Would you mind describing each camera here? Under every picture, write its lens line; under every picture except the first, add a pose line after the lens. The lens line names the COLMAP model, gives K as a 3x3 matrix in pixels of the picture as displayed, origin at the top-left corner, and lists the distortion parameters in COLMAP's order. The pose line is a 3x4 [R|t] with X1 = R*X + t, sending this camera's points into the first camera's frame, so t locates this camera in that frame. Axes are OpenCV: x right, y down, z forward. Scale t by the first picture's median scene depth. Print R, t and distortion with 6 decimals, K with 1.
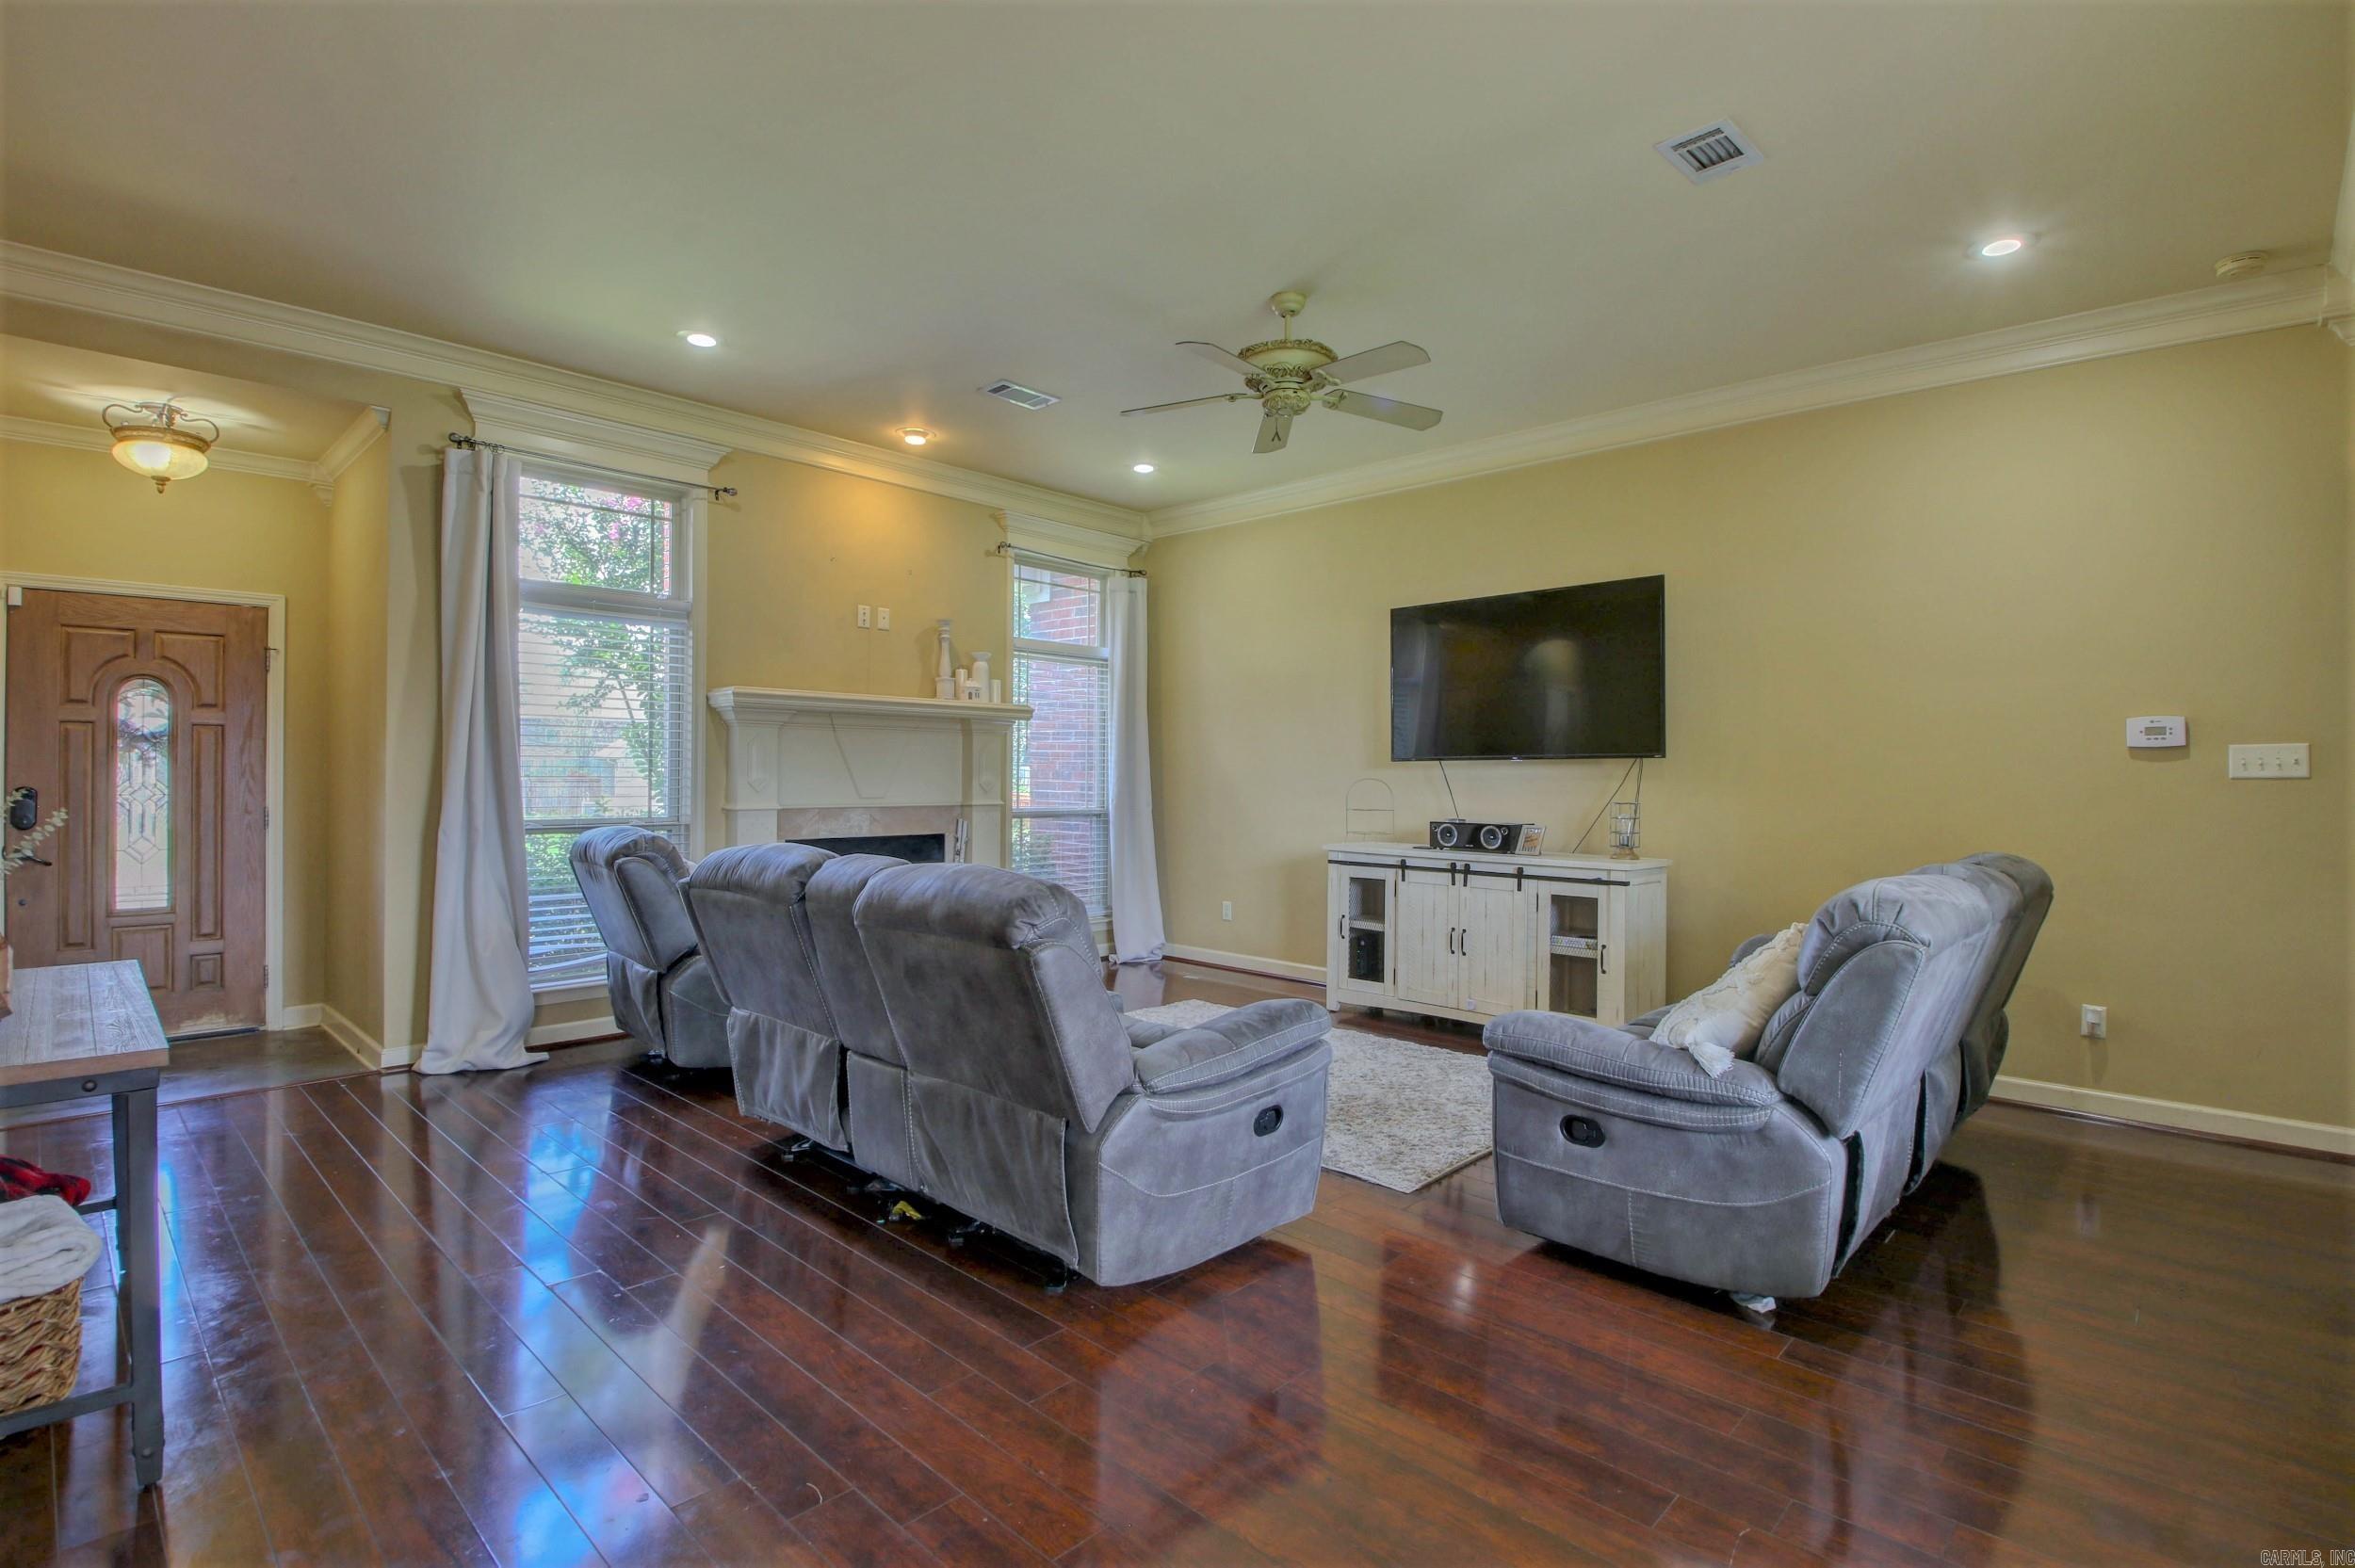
lens RADIAL K [[1110.5, 0, 1193.2], [0, 1110.5, 769.9], [0, 0, 1]] dist [-0.000423, -0.013714]
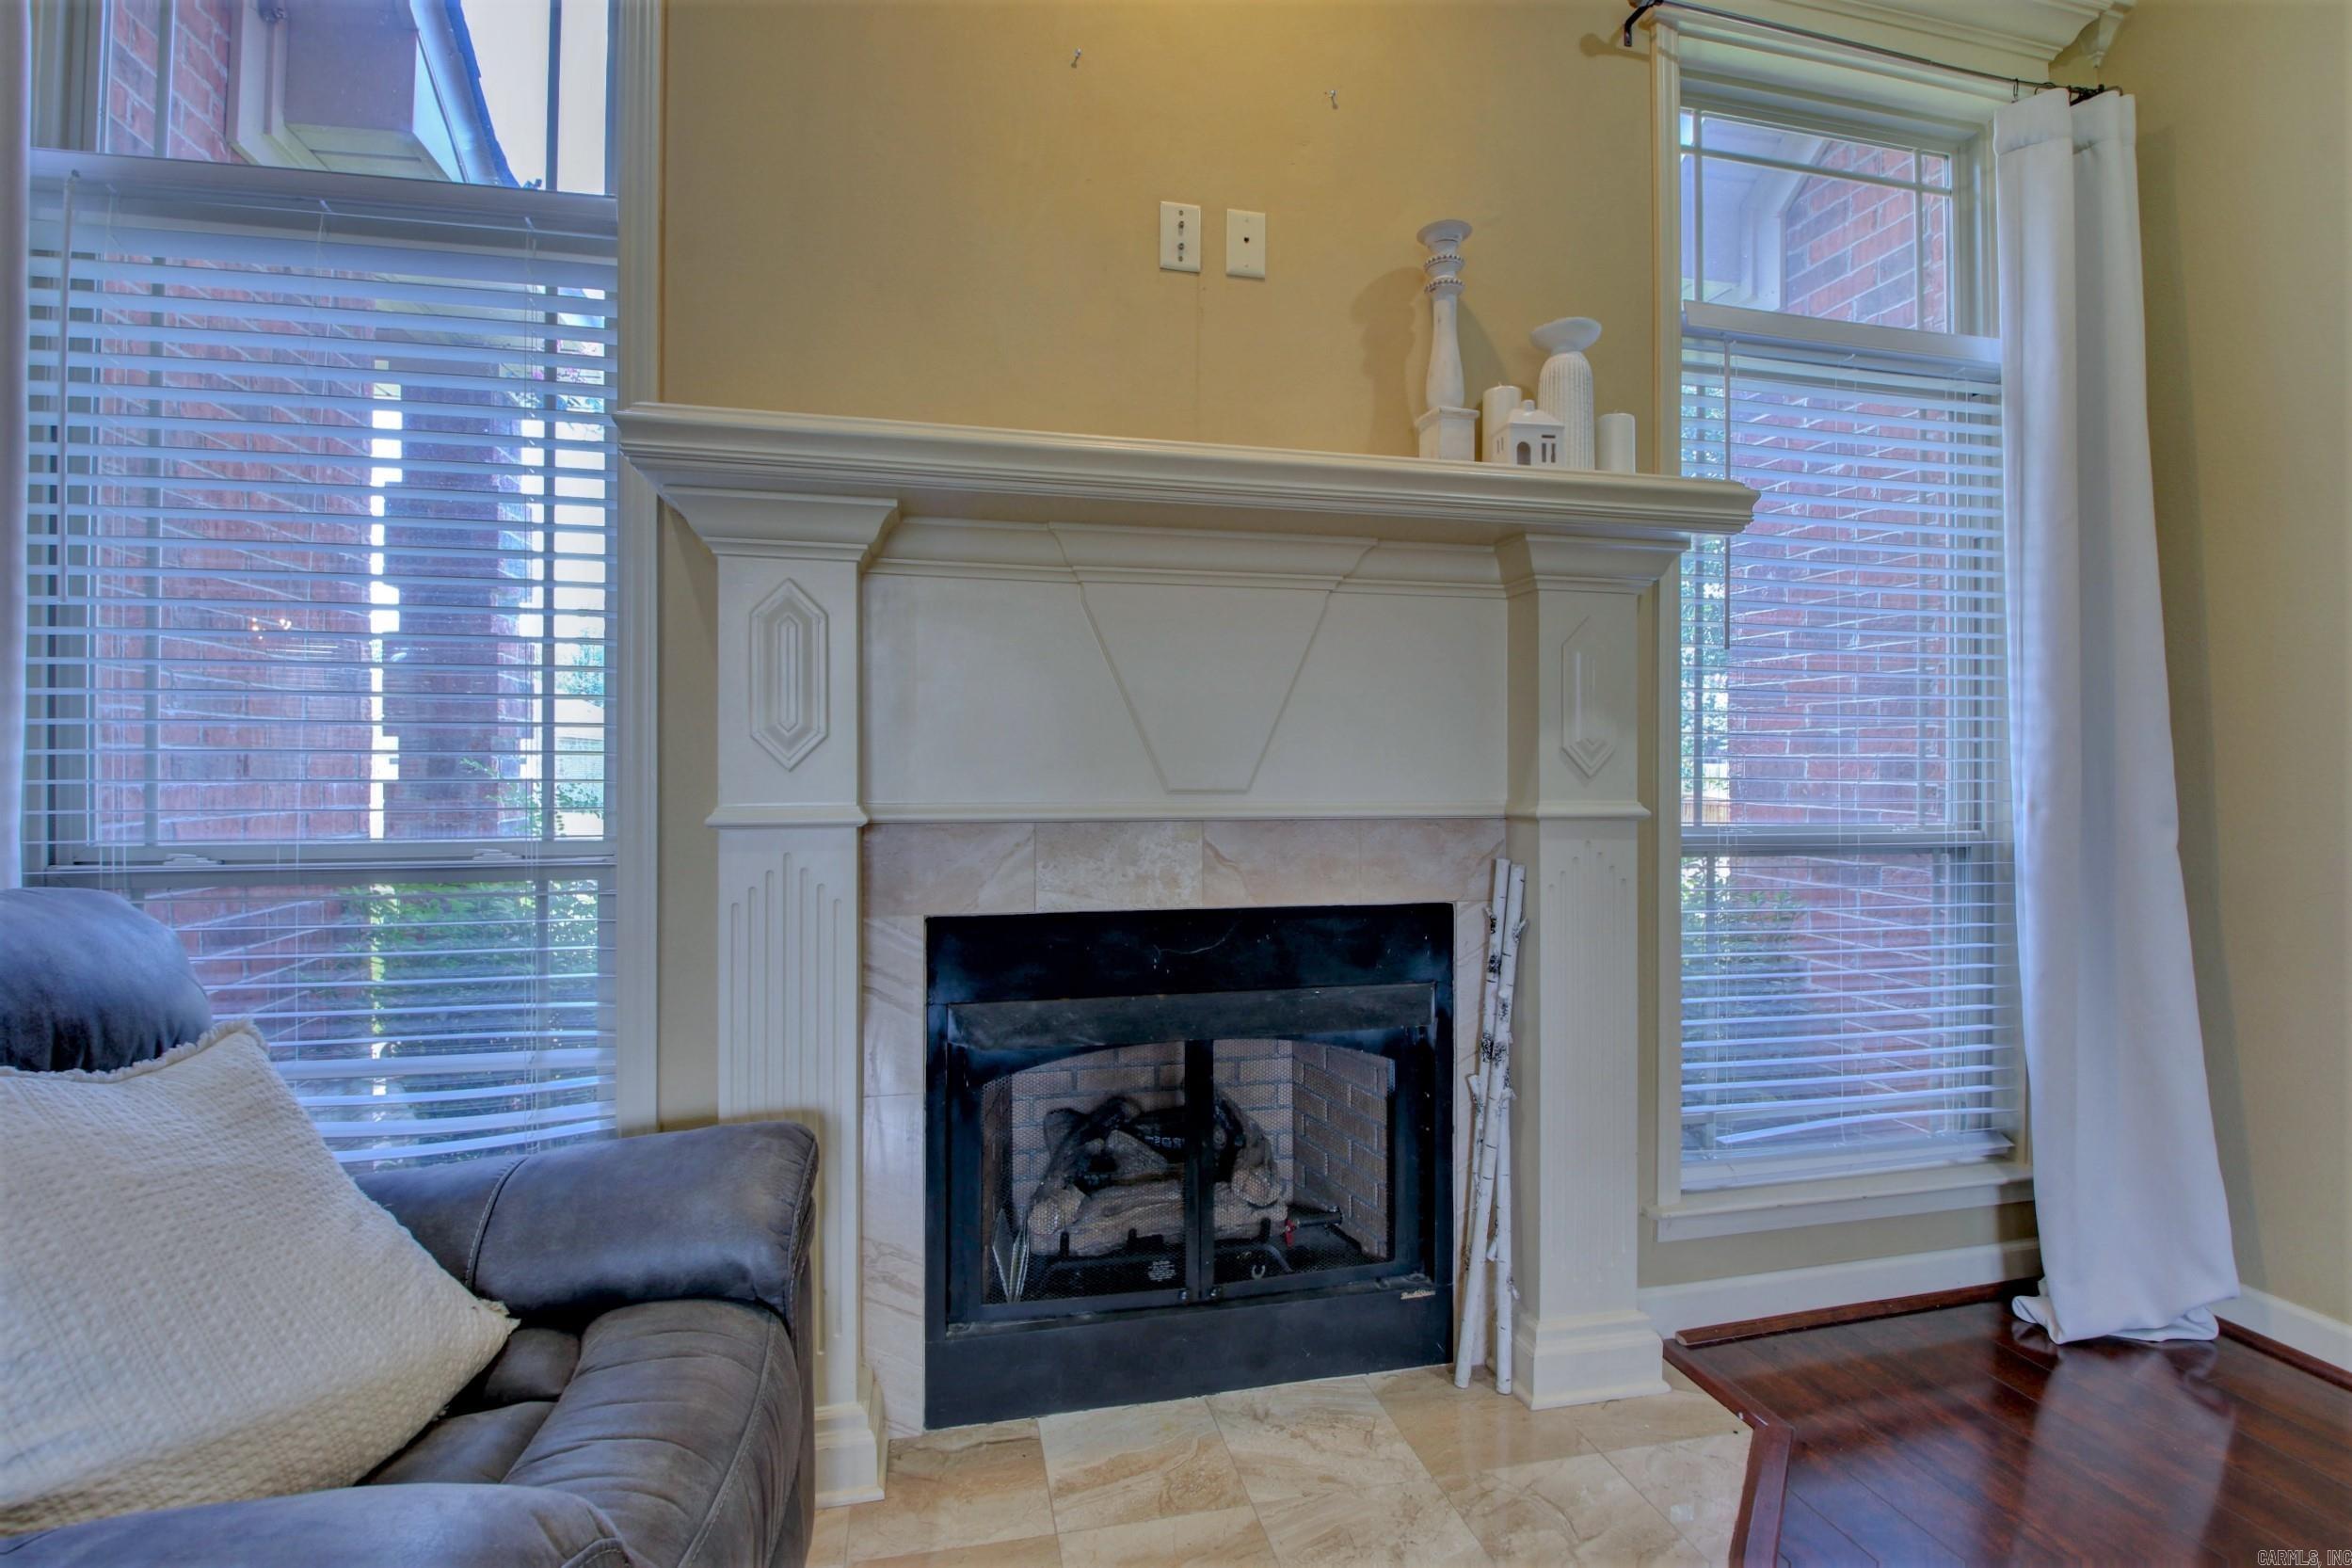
lens RADIAL K [[1109.3, 0, 1179.2], [0, 1109.3, 772.0], [0, 0, 1]] dist [-0.000423, -0.013714]
pose [[0.829728, -0.006231, -0.558134, -0.127776], [0.005626, 0.999980, -0.002800, 0.022558], [0.558140, -0.000817, 0.829746, 0.802834]]
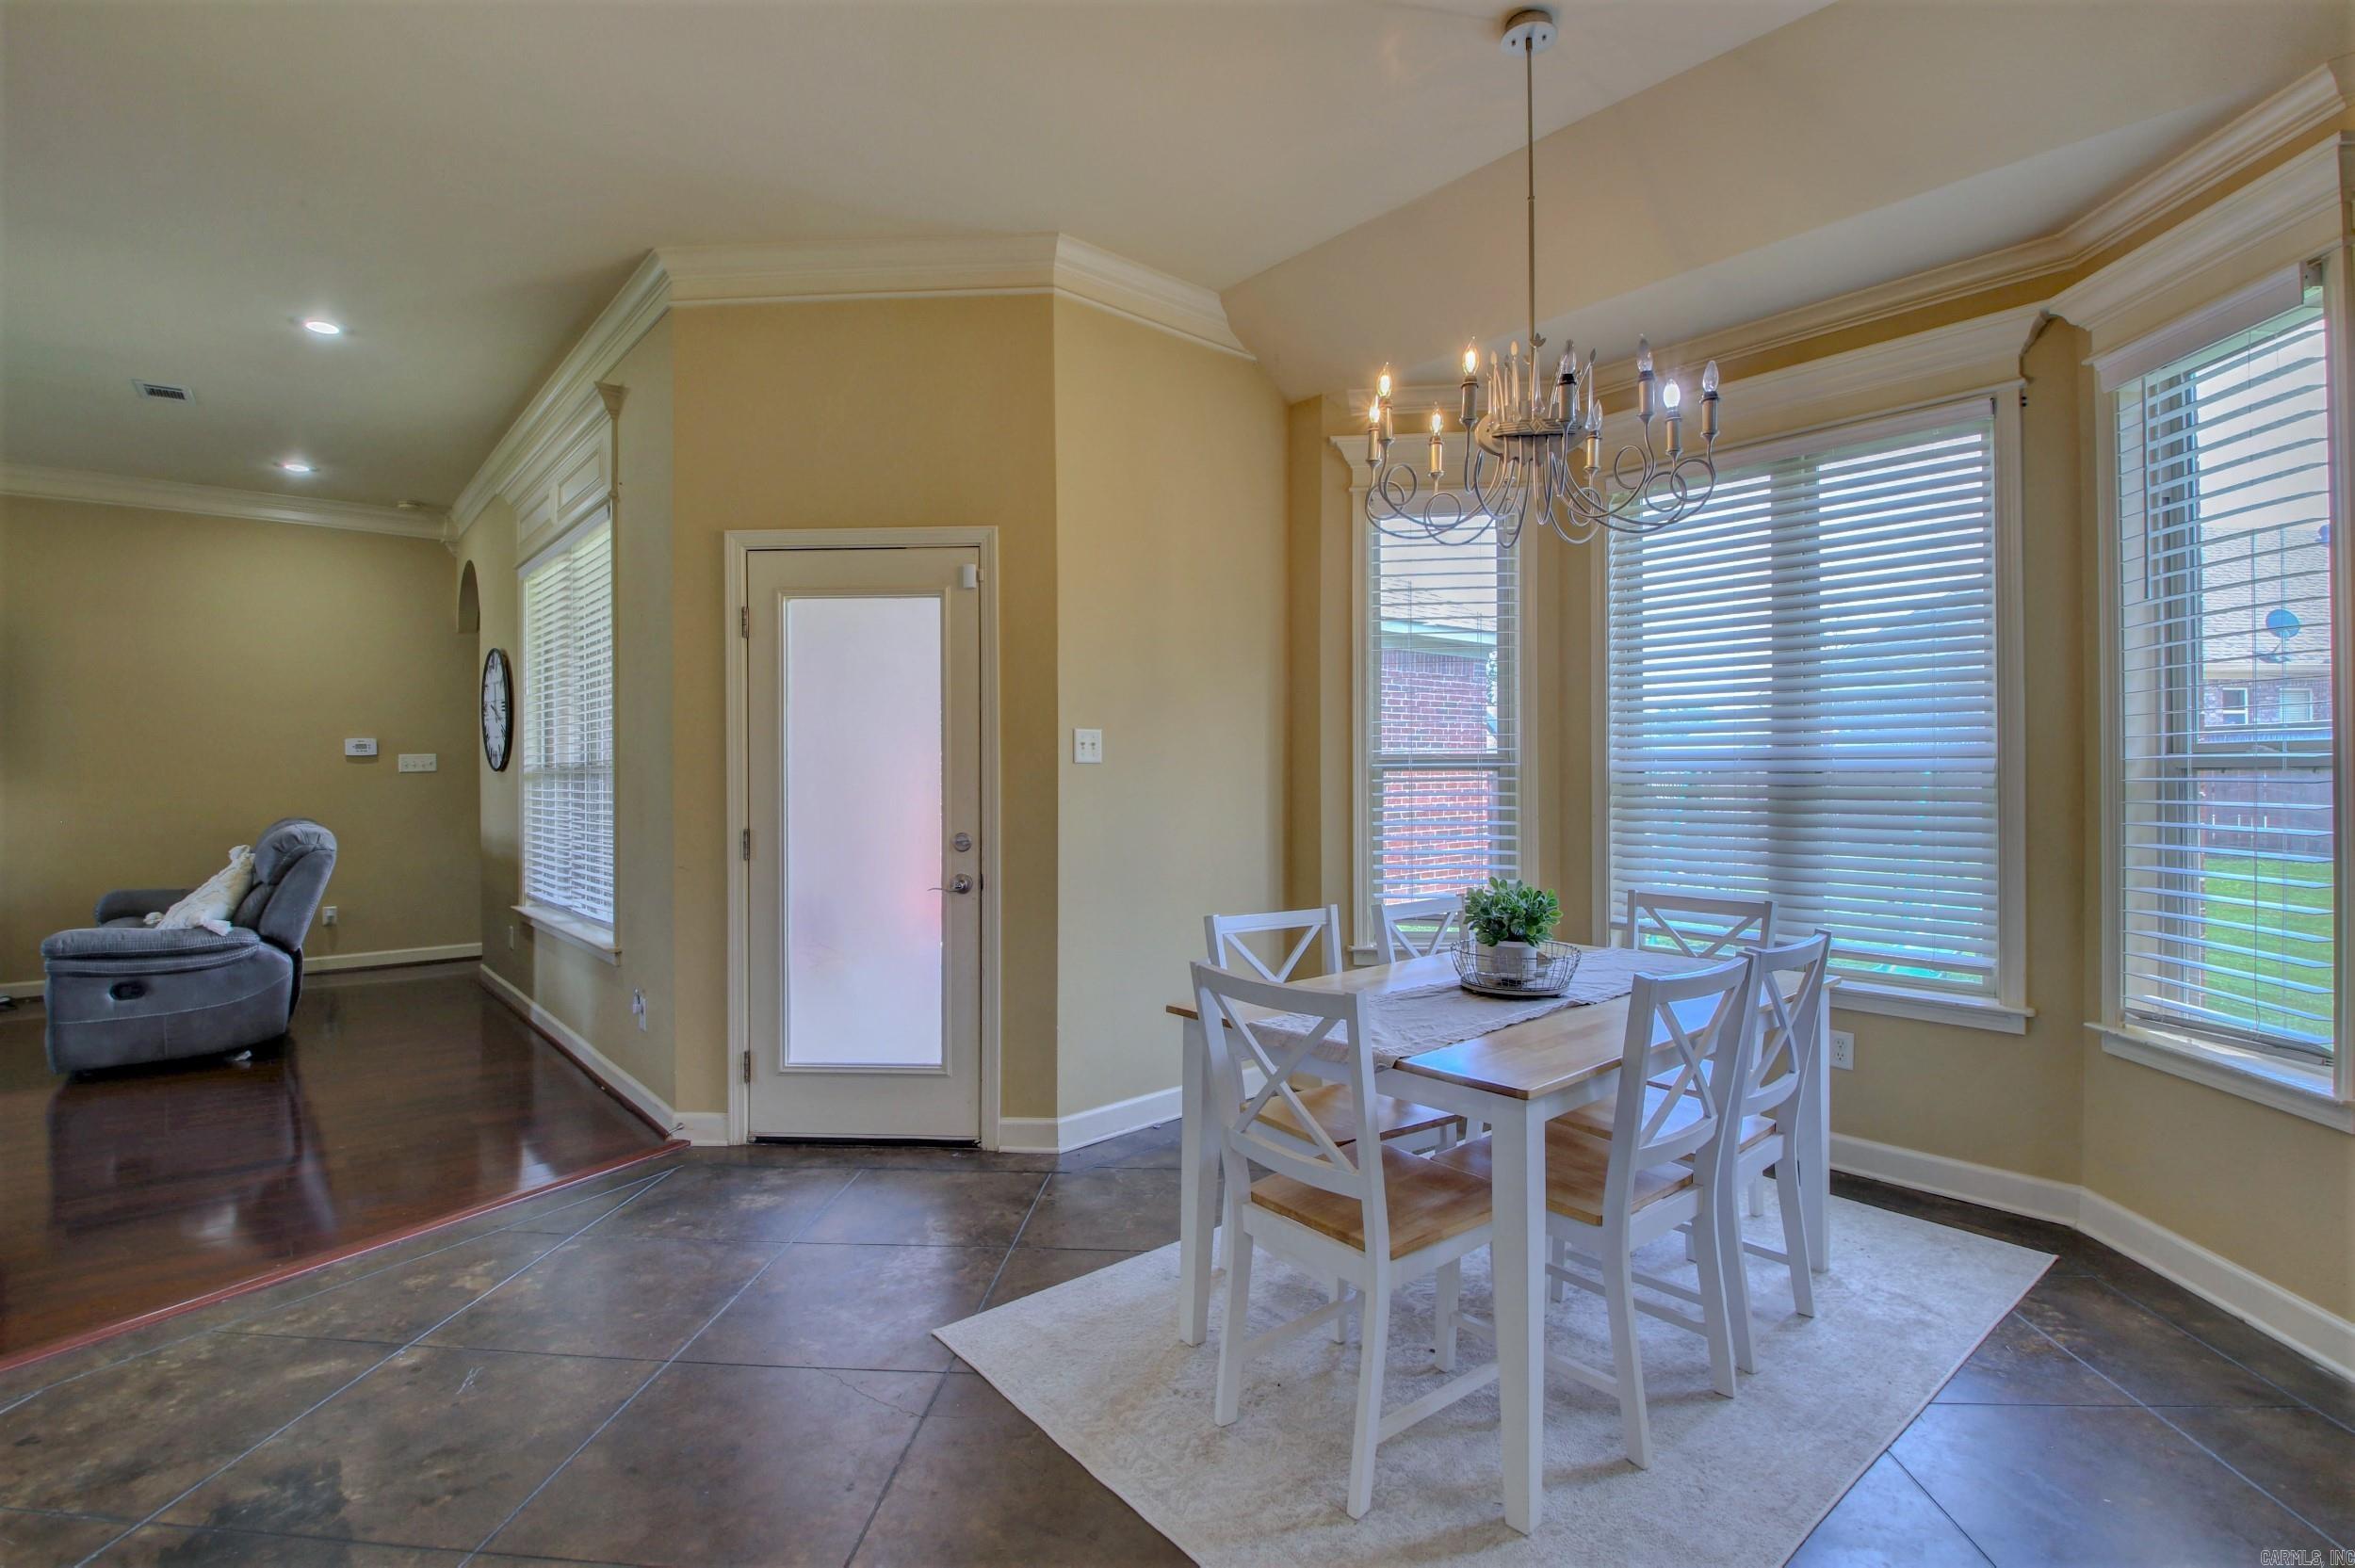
lens RADIAL K [[1110.5, 0, 1177.9], [0, 1110.5, 764.5], [0, 0, 1]] dist [-0.000423, -0.013714]
pose [[0.114120, -0.006863, 0.993443, -0.546760], [0.005660, 0.999964, 0.006258, -0.007360], [-0.993451, 0.004908, 0.114155, -0.374915]]
